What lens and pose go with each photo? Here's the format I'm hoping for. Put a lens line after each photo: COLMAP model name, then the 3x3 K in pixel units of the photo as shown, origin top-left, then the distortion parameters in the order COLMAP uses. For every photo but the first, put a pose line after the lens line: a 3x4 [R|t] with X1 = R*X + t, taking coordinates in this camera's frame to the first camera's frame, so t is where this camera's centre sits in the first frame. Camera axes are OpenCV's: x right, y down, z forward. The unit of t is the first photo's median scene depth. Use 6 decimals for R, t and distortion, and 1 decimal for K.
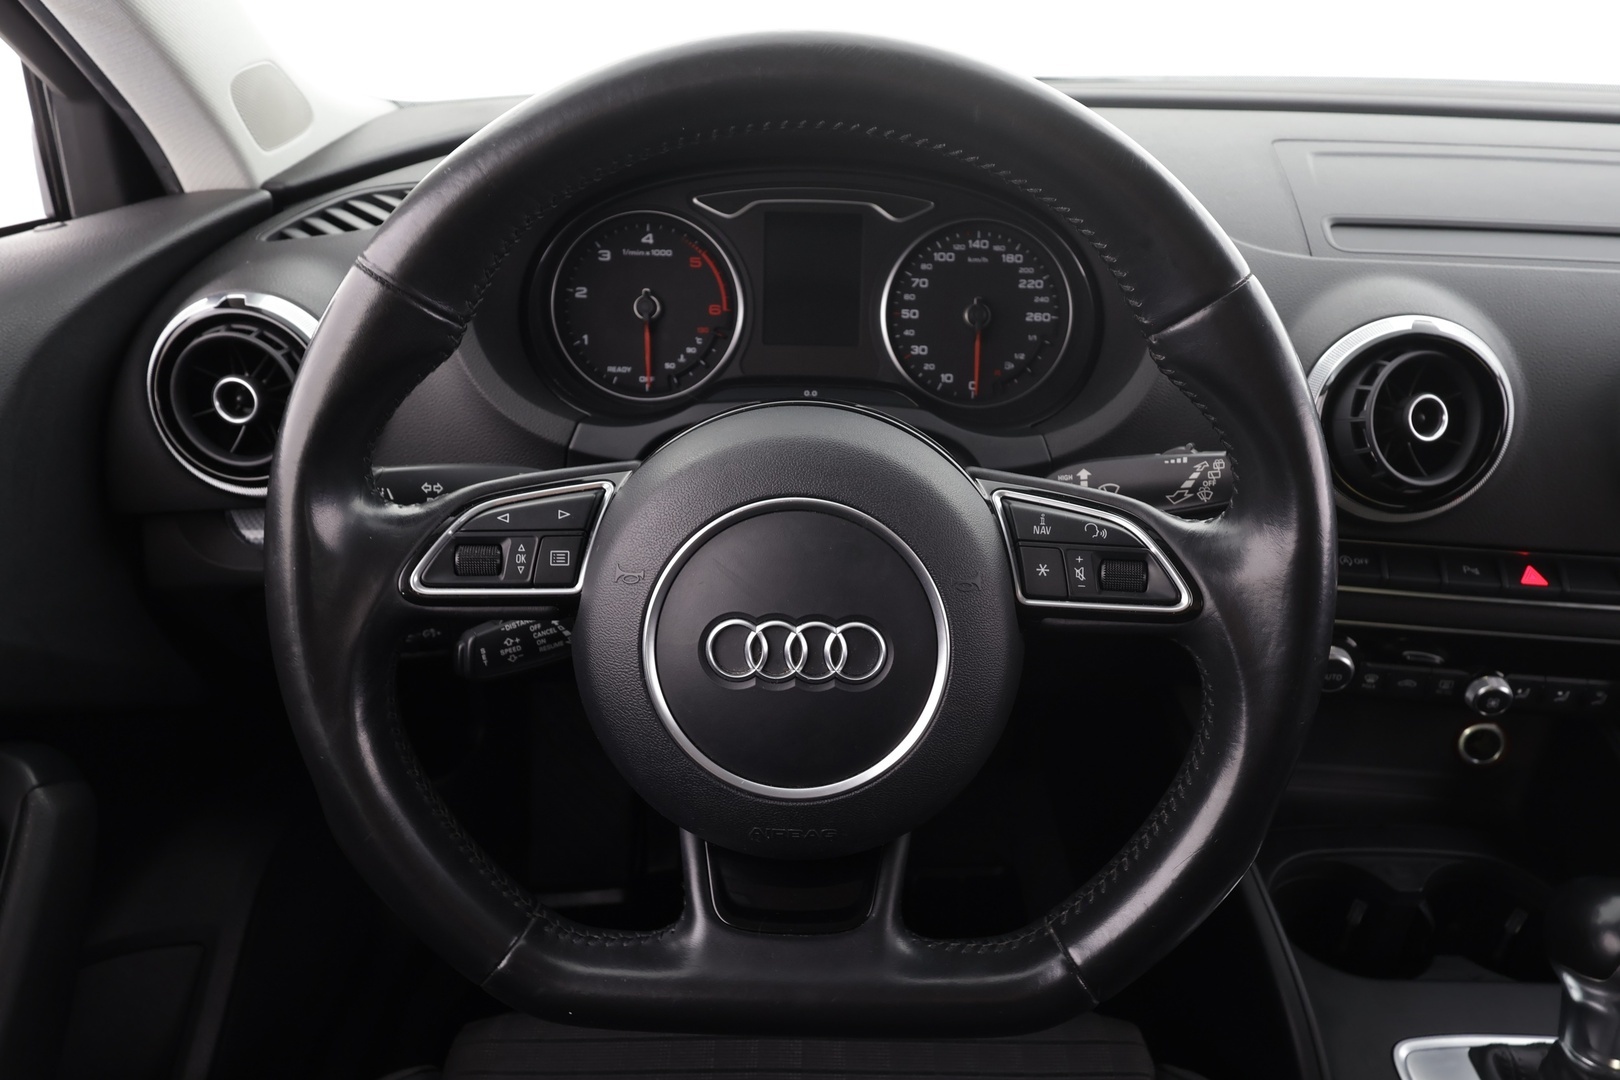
lens RADIAL K [[1075.4, 0, 807.4], [0, 1075.4, 541.4], [0, 0, 1]] dist [-0.008060, 0.019893]
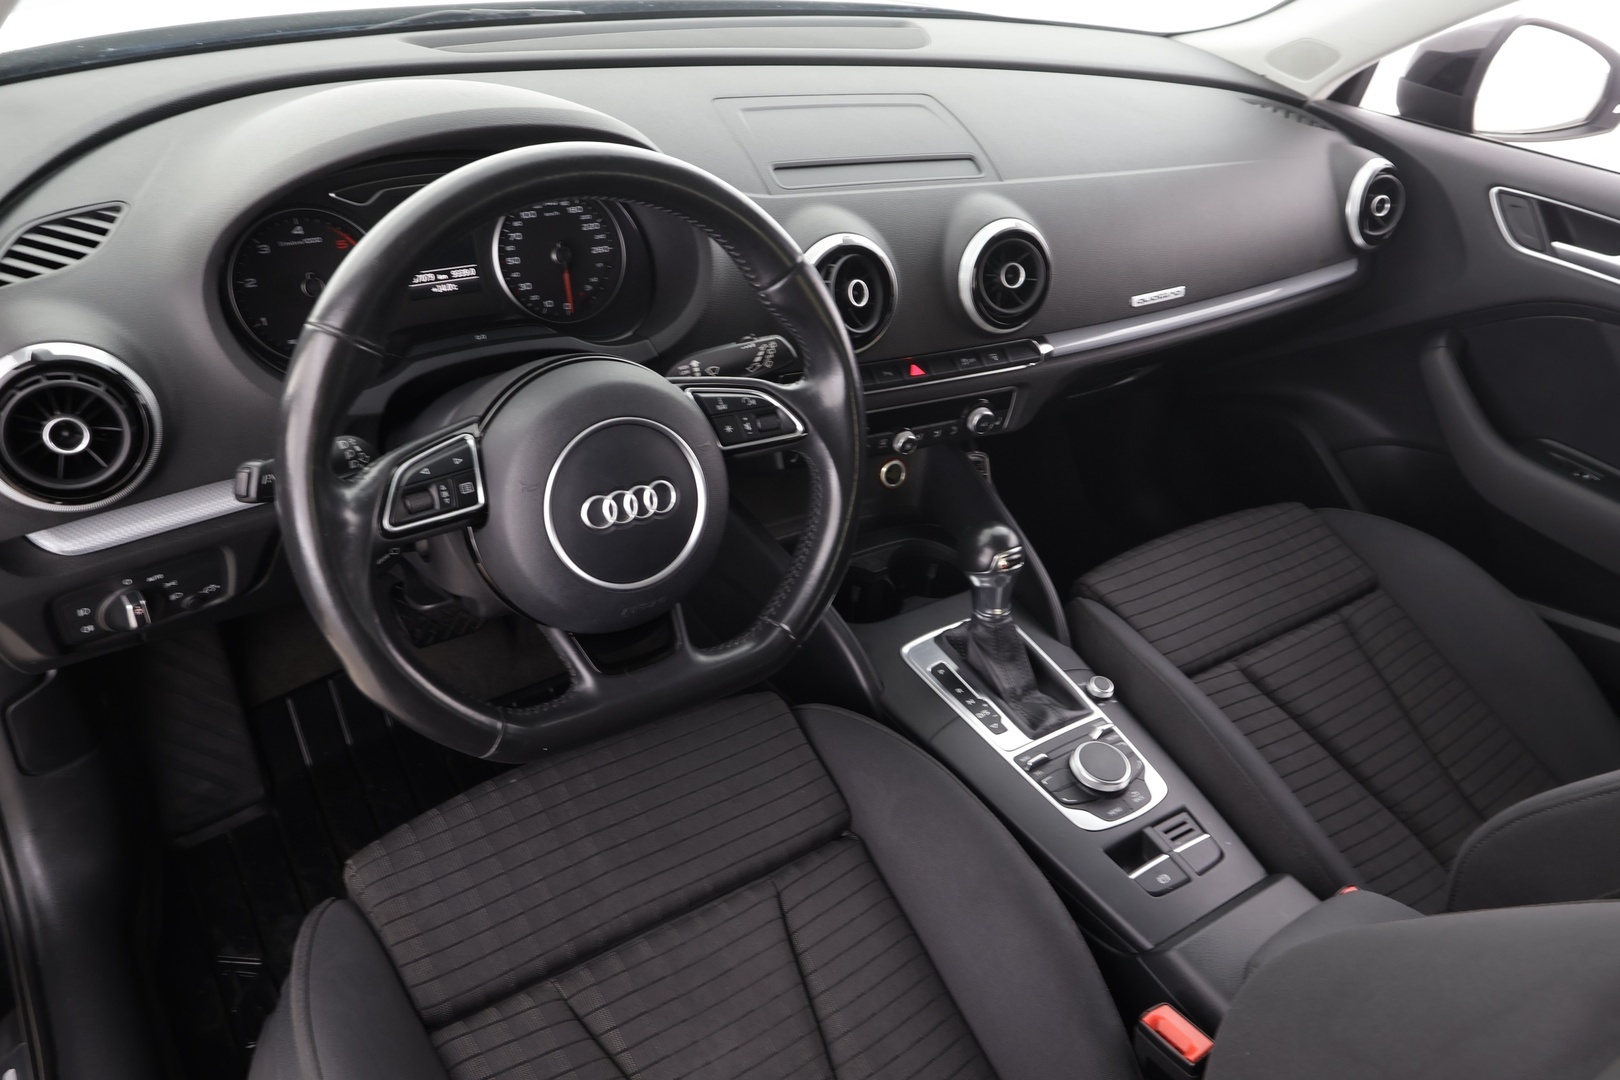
lens RADIAL K [[1203.5, 0, 807.4], [0, 1203.5, 540.4], [0, 0, 1]] dist [0.001548, -0.004341]
pose [[0.815148, -0.265307, 0.514923, -0.544013], [0.189358, 0.962153, 0.195973, -0.117093], [-0.547427, -0.062242, 0.834535, -0.546145]]
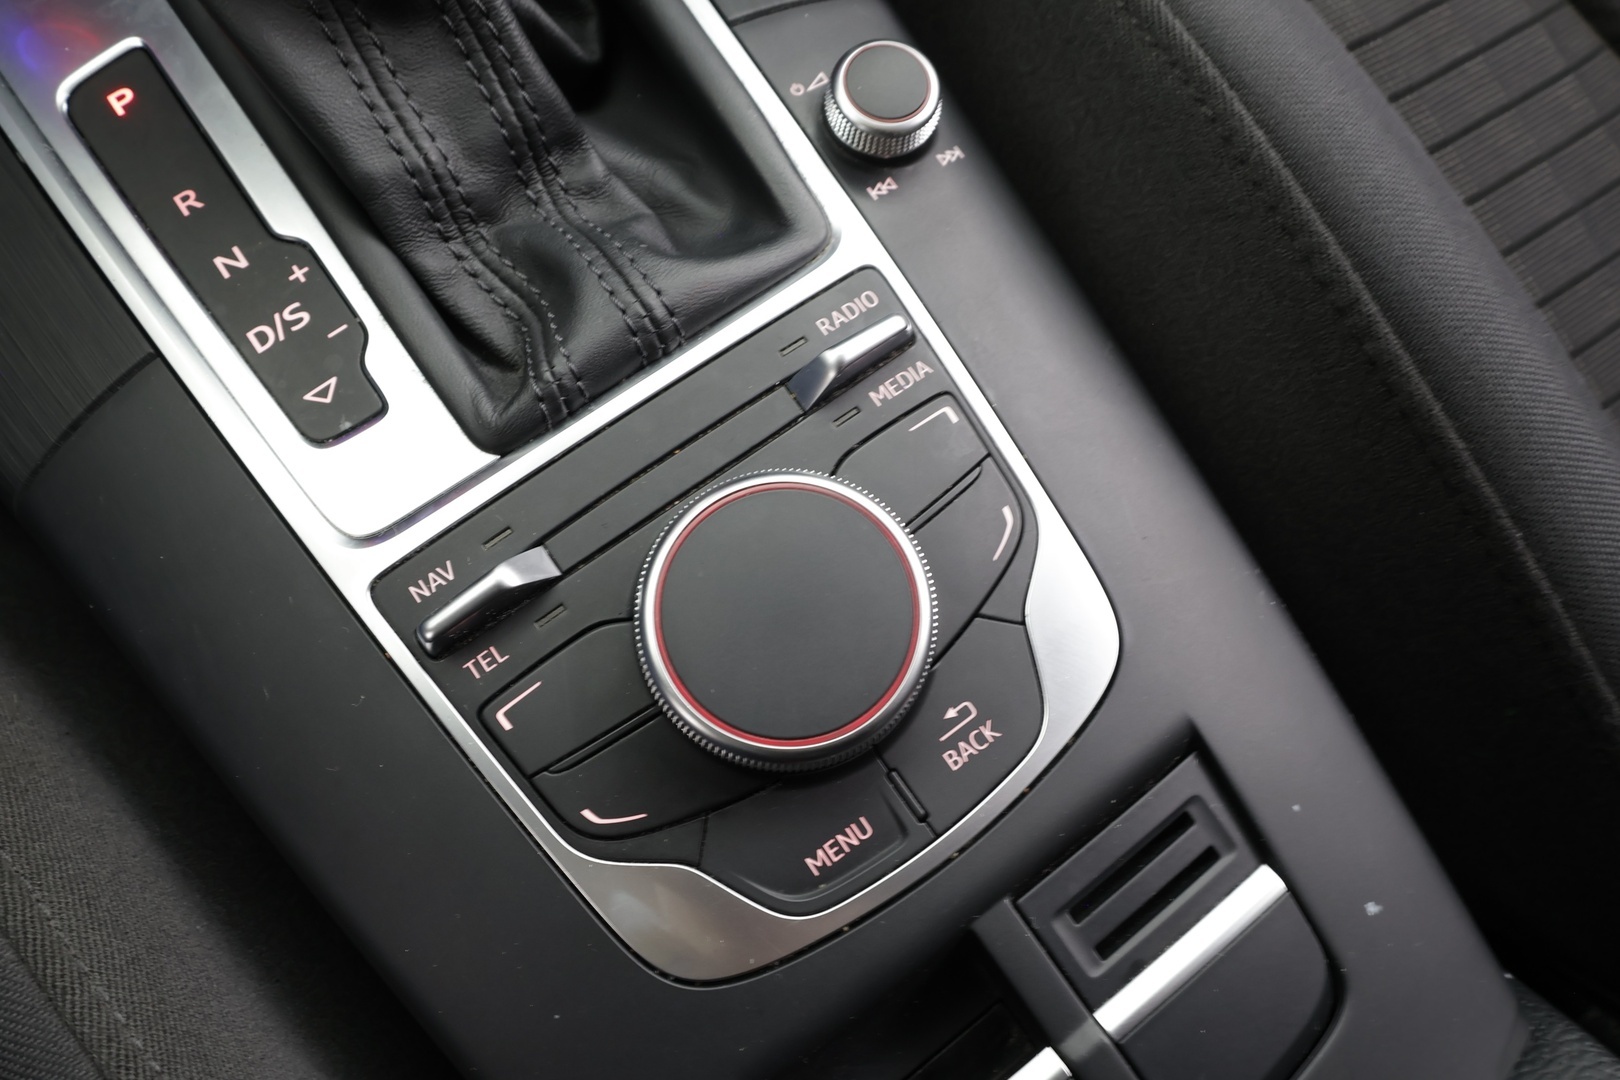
lens RADIAL K [[1029.6, 0, 810.6], [0, 1029.6, 545.3], [0, 0, 1]] dist [-0.000284, 0.005095]
pose [[0.801636, -0.573705, 0.168057, 0.625882], [0.285973, 0.614879, 0.734944, 0.413286], [-0.524976, -0.541097, 0.656973, 0.510185]]
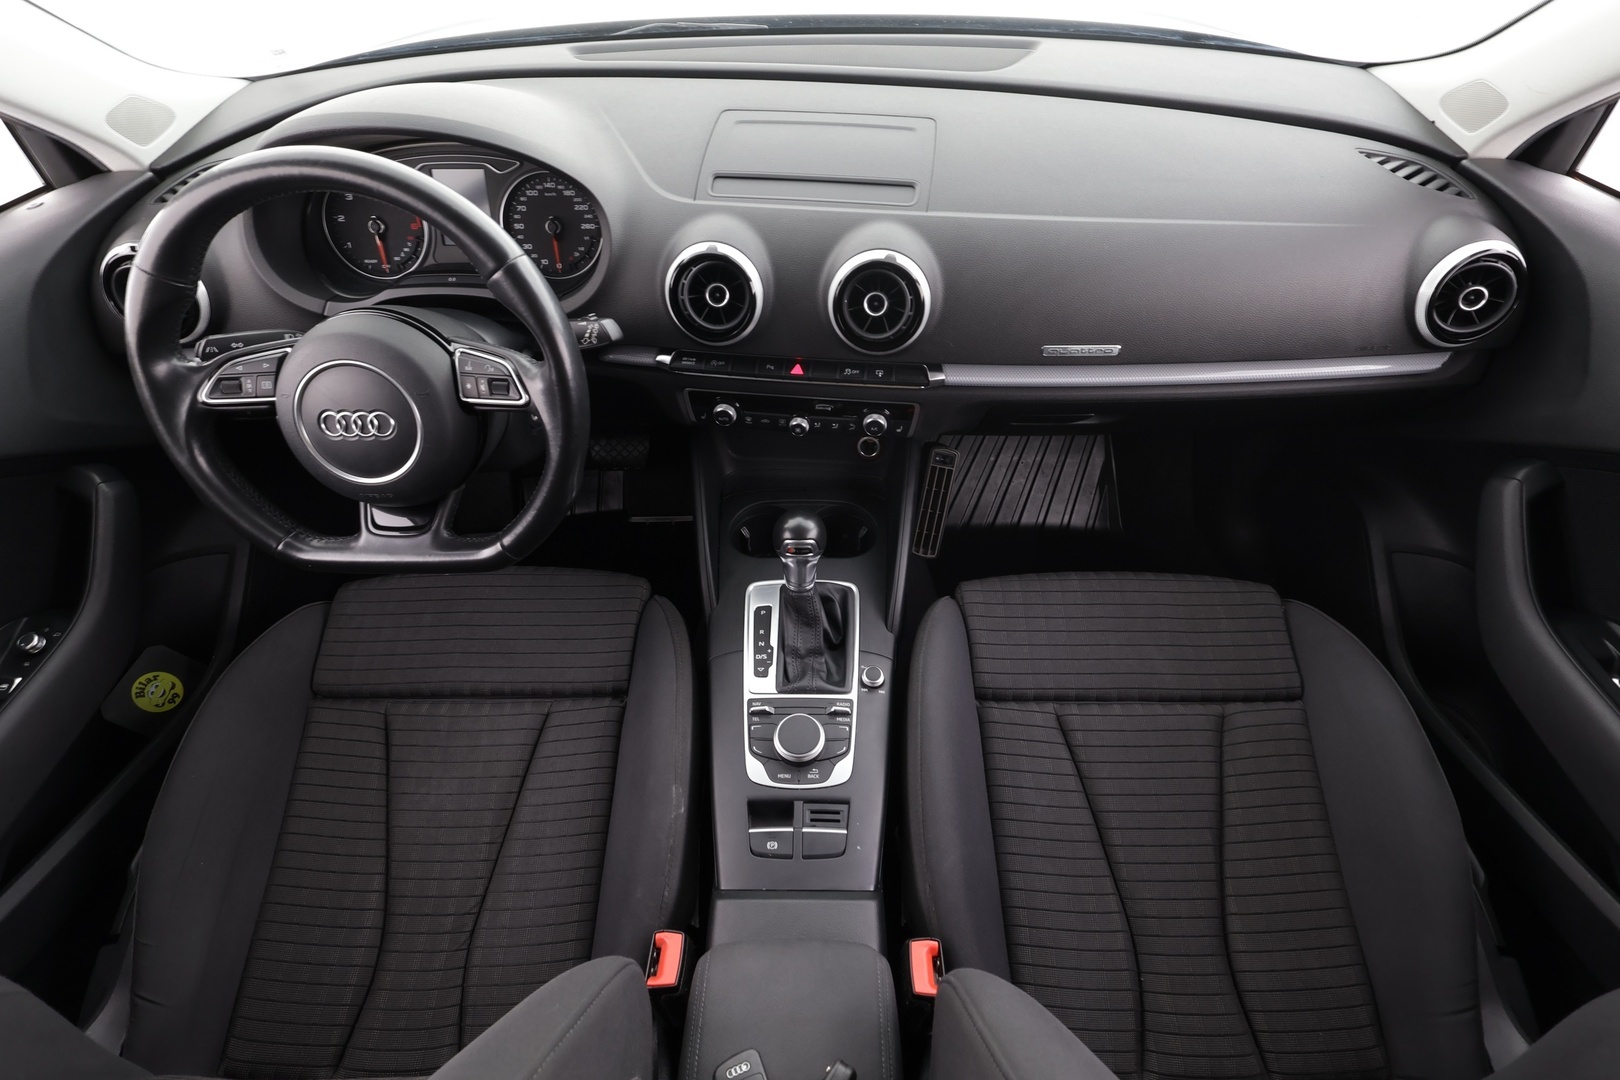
lens RADIAL K [[784.9, 0, 810.7], [0, 784.9, 541.3], [0, 0, 1]] dist [-0.000187, -0.000315]
pose [[0.999674, -0.017606, -0.018489, 0.712458], [0.022452, 0.951013, 0.308335, -0.116710], [0.012155, -0.308650, 0.951098, -0.524230]]
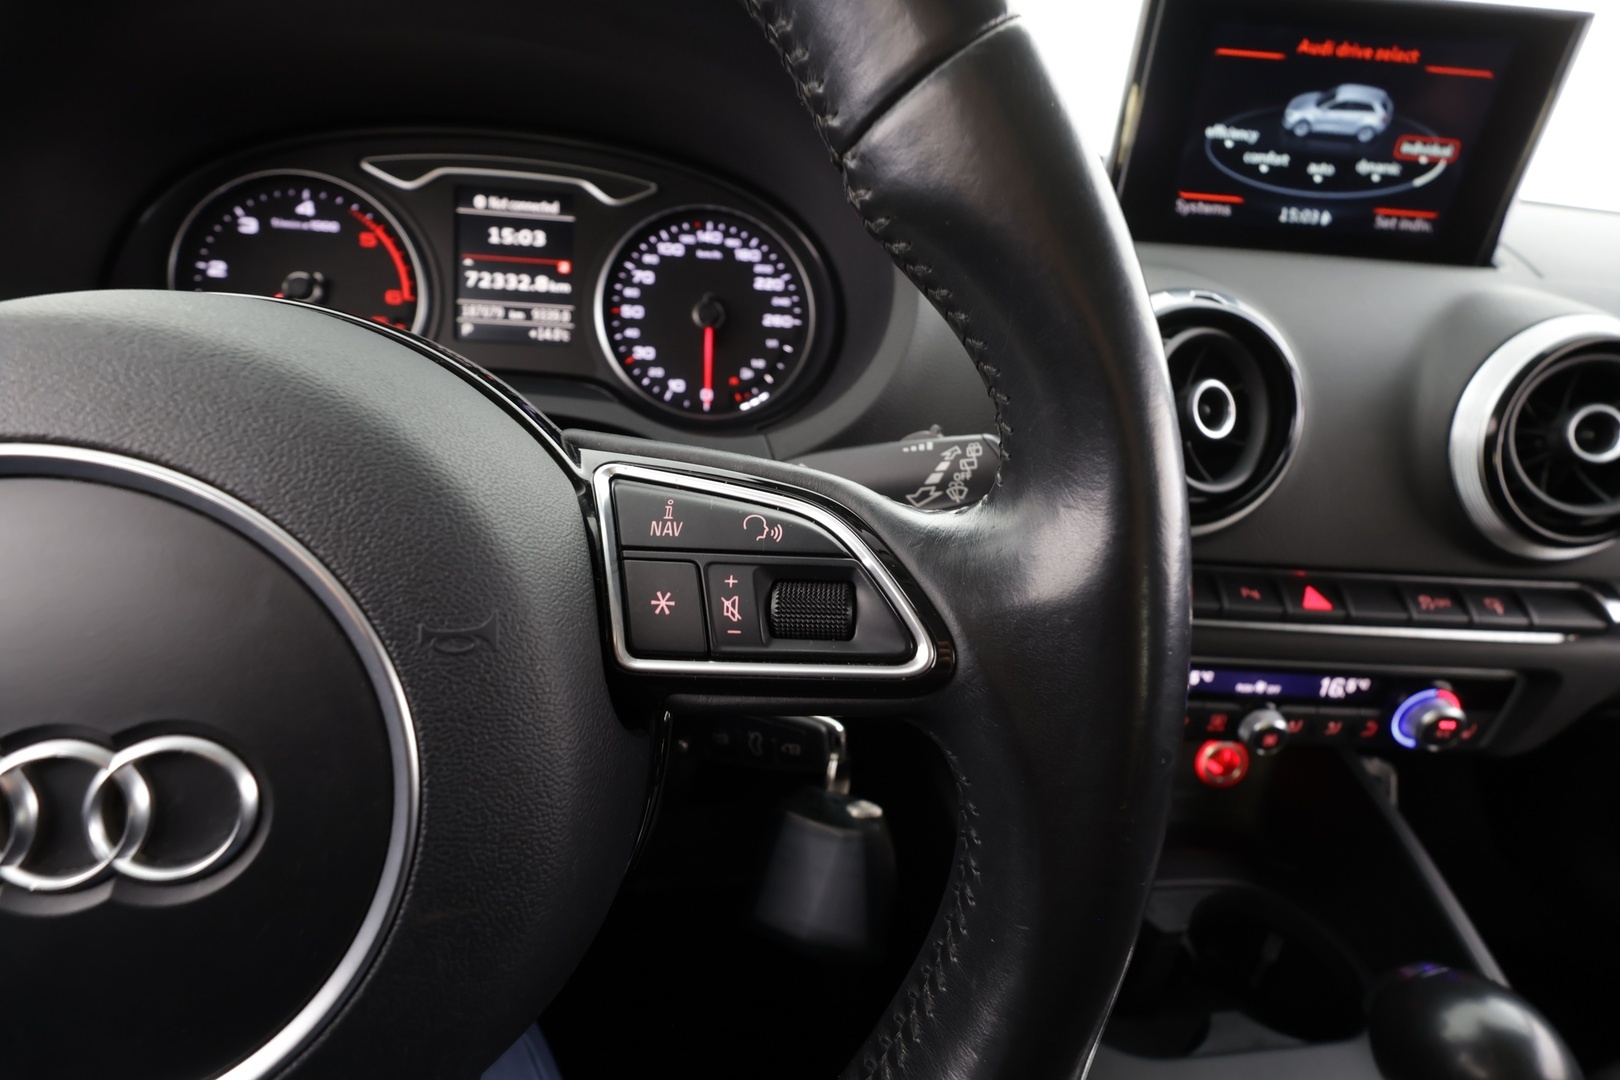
lens RADIAL K [[746.7, 0, 810.8], [0, 746.7, 542.7], [0, 0, 1]] dist [-0.004489, 0.001702]
pose [[0.988315, -0.005937, 0.152312, 0.168591], [0.014137, 0.998504, -0.052811, 0.012608], [-0.151771, 0.054347, 0.986921, 0.448641]]
